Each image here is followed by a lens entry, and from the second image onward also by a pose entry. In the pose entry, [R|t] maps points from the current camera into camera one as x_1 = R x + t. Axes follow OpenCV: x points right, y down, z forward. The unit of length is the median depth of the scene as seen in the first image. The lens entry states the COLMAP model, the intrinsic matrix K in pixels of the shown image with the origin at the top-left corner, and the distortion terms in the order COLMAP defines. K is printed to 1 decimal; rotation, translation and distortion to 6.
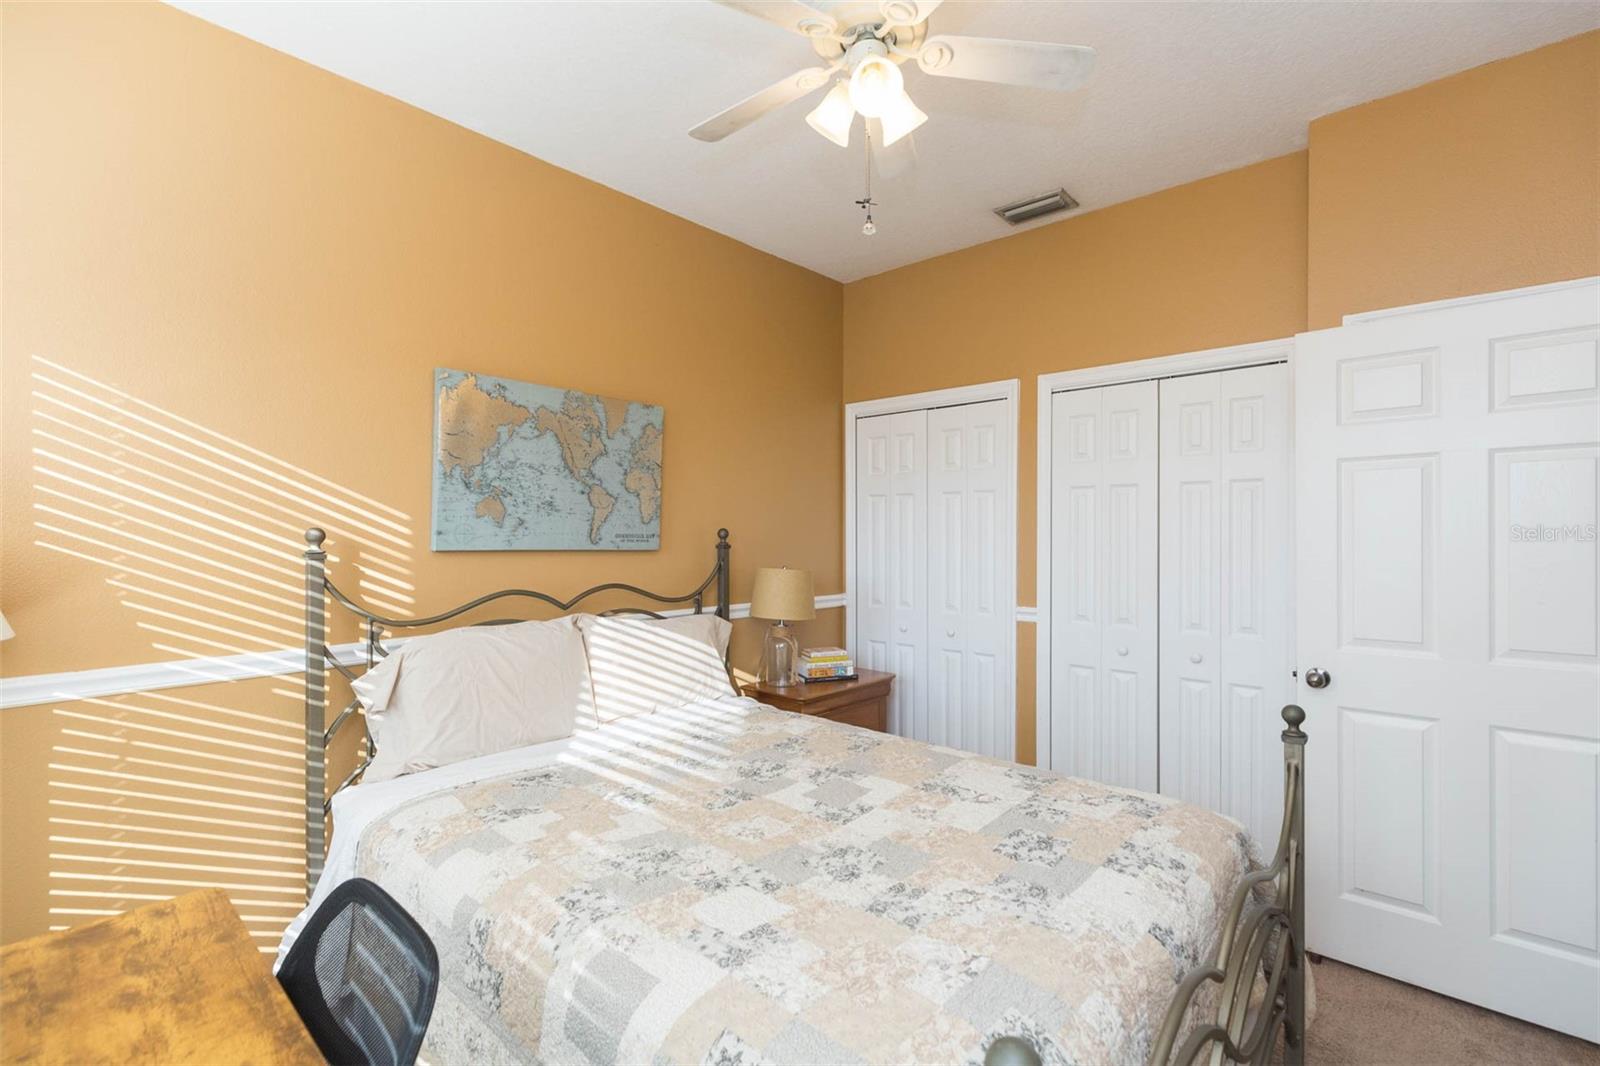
lens RADIAL K [[725.0, 0, 806.3], [0, 725.0, 531.3], [0, 0, 1]] dist [0.002702, 0.000034]
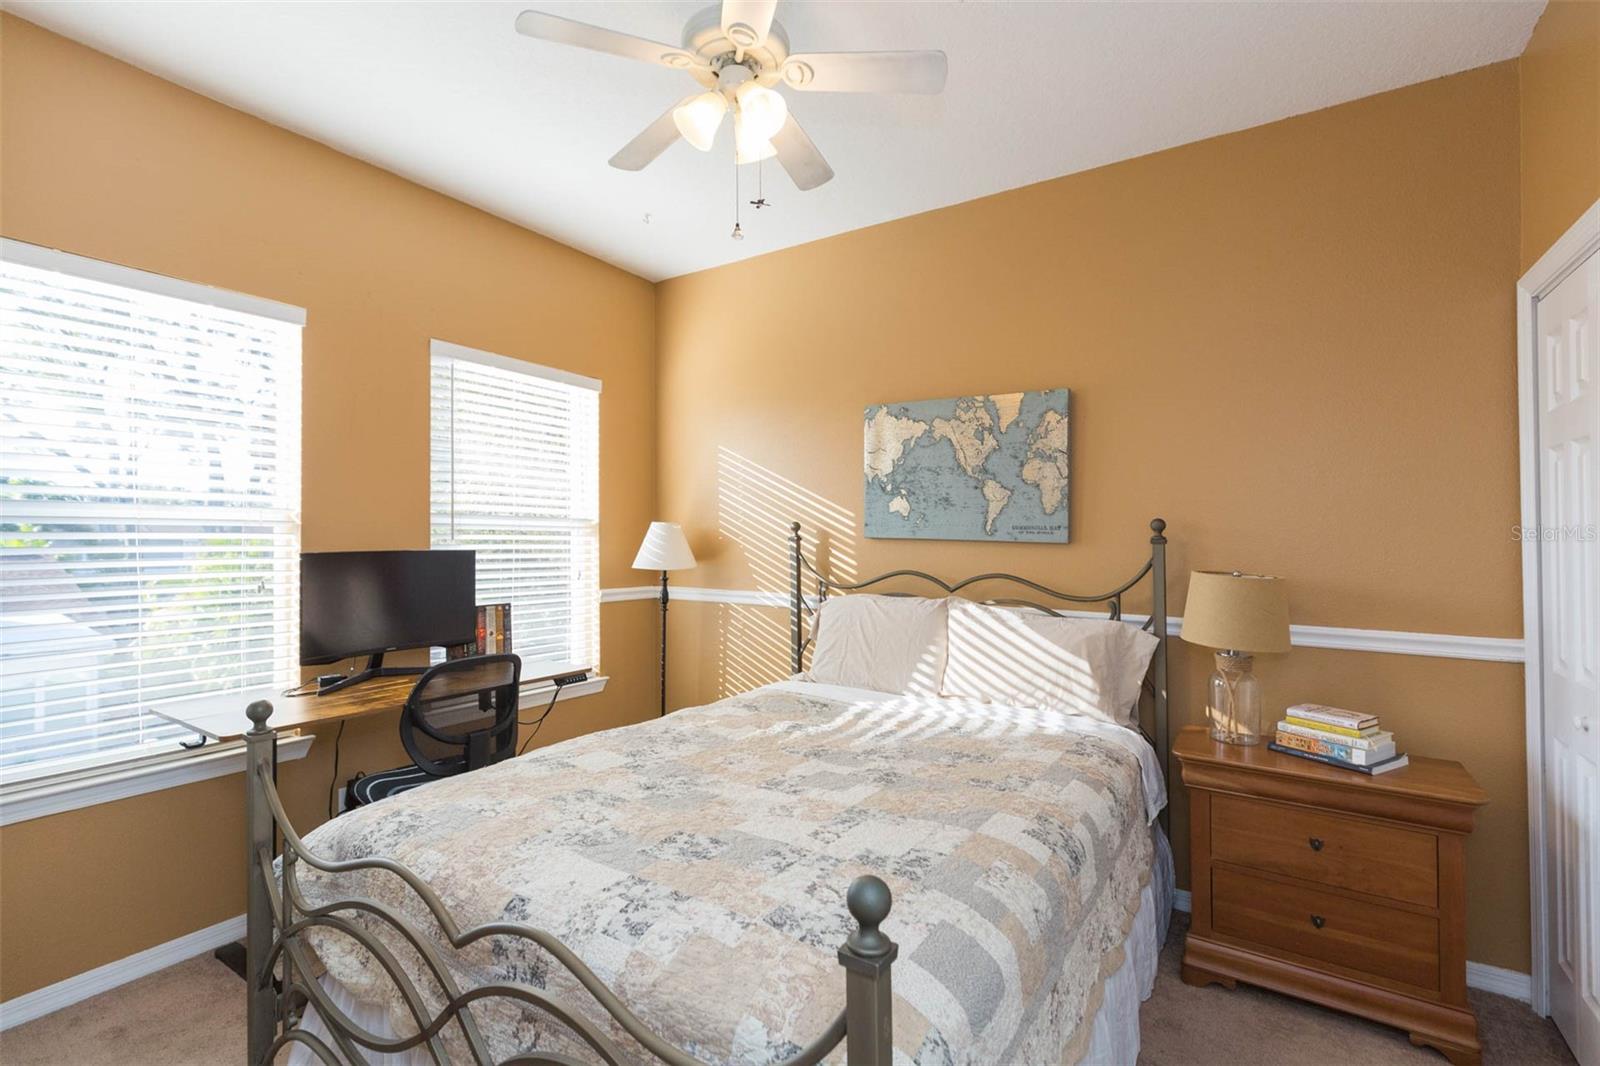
lens RADIAL K [[725.0, 0, 806.3], [0, 725.0, 531.3], [0, 0, 1]] dist [0.002702, 0.000034]
pose [[0.138086, -0.006725, -0.990397, 0.899699], [-0.006023, 0.999953, -0.007629, 0.026750], [0.990402, 0.007018, 0.138039, 0.734537]]
